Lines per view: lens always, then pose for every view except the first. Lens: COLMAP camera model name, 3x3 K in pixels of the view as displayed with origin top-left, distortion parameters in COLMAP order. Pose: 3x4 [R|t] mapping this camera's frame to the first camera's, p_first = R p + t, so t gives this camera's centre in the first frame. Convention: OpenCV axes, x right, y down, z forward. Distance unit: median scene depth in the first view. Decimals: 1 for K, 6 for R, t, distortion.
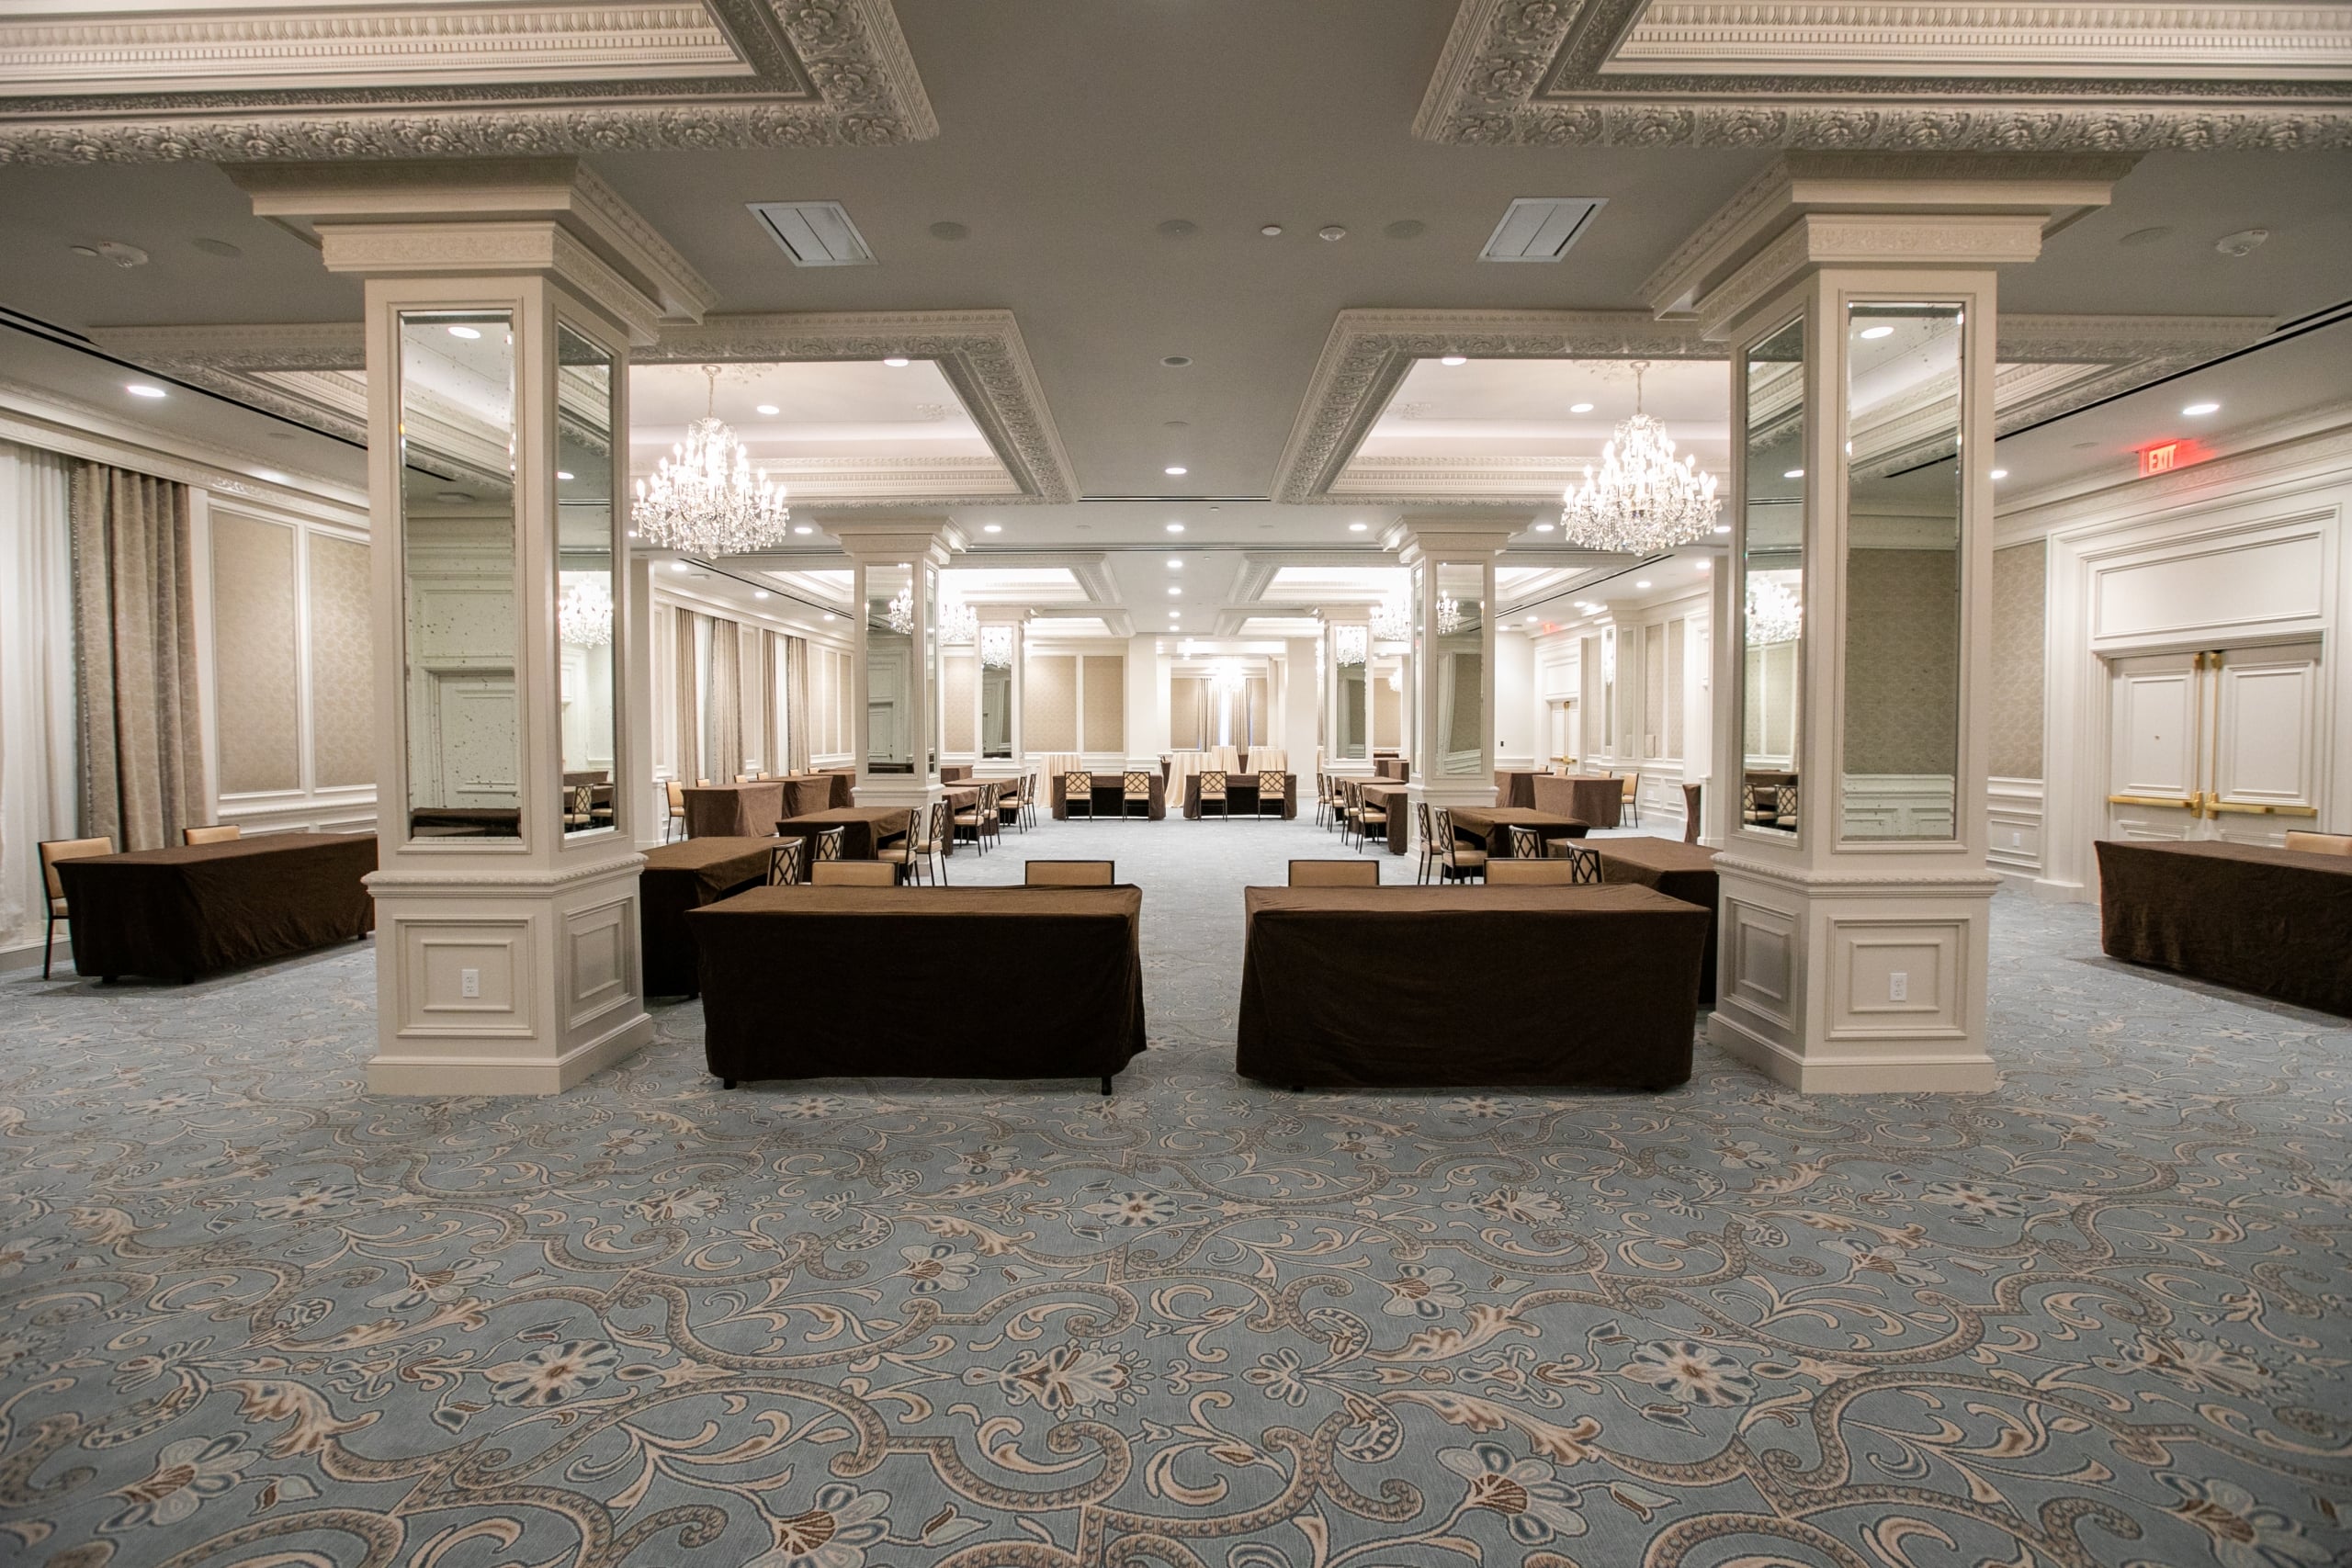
lens RADIAL K [[1168.4, 0, 1176.7], [0, 1168.4, 792.6], [0, 0, 1]] dist [-0.069333, 0.040058]
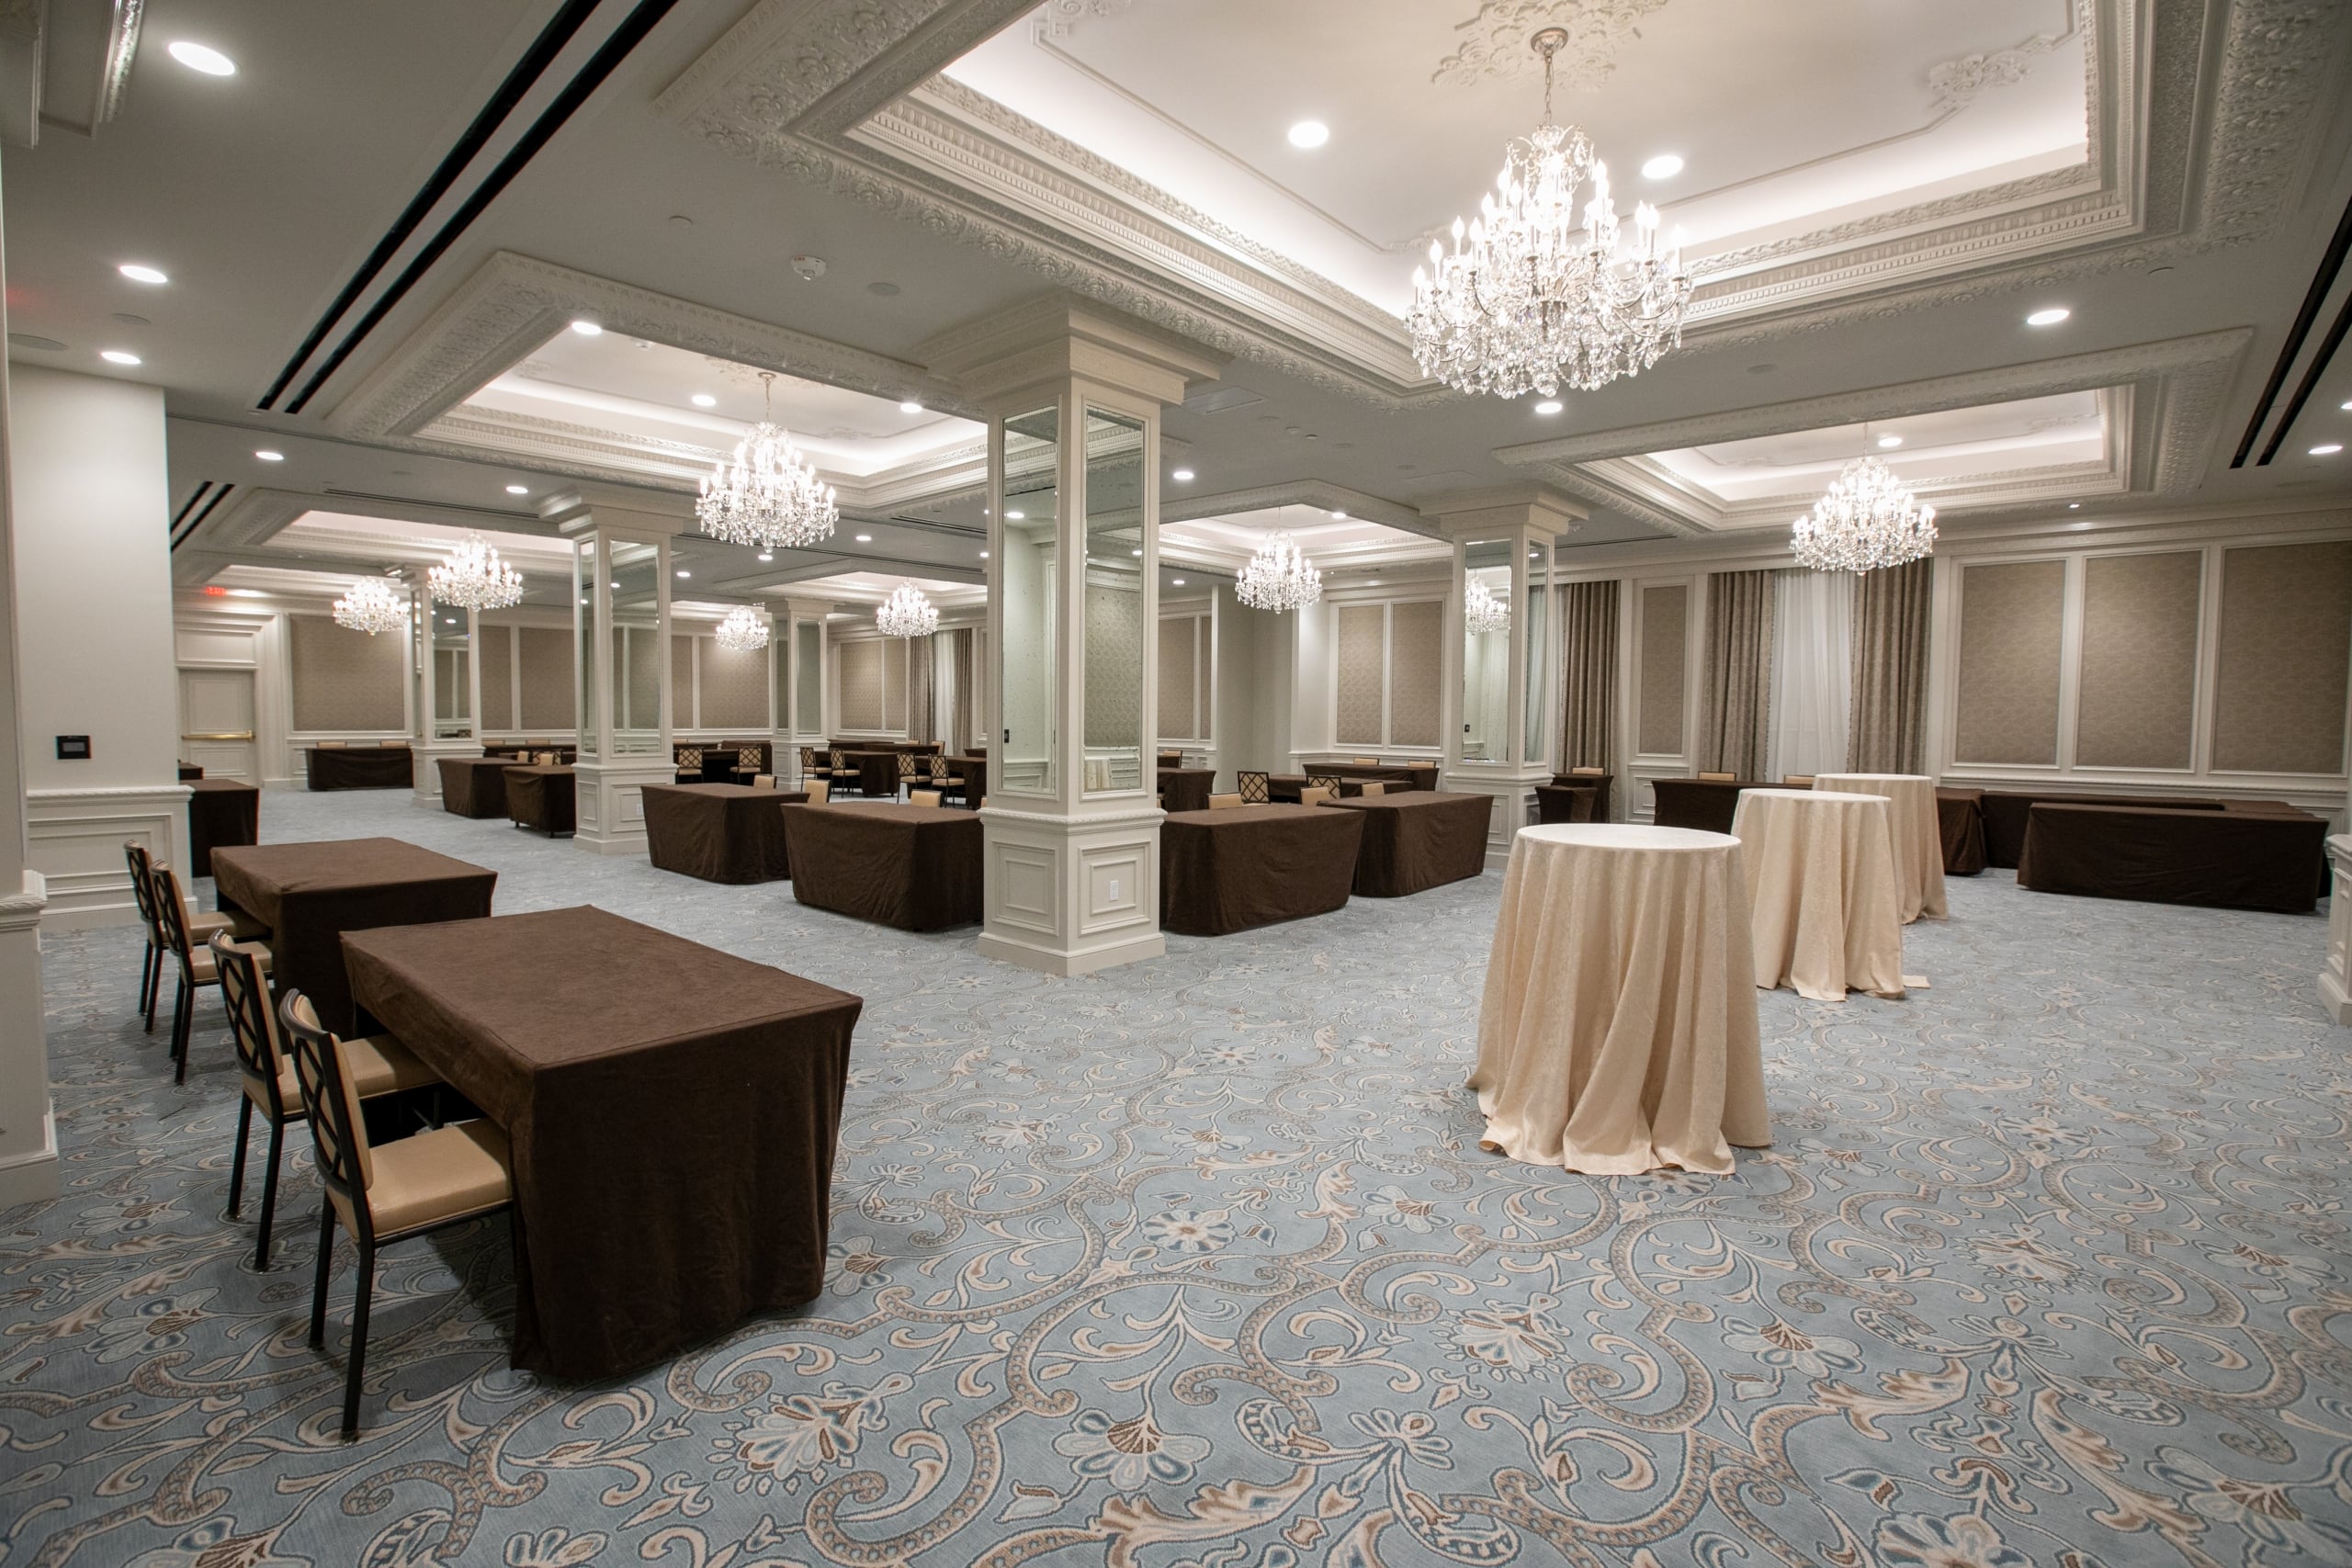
lens RADIAL K [[1140.8, 0, 1176.0], [0, 1140.8, 784.0], [0, 0, 1]] dist [0.004152, 0.000212]
pose [[0.656575, -0.040044, 0.753197, -0.372862], [0.032014, 0.999169, 0.025214, 0.000279], [-0.753581, 0.007558, 0.657312, 0.003167]]
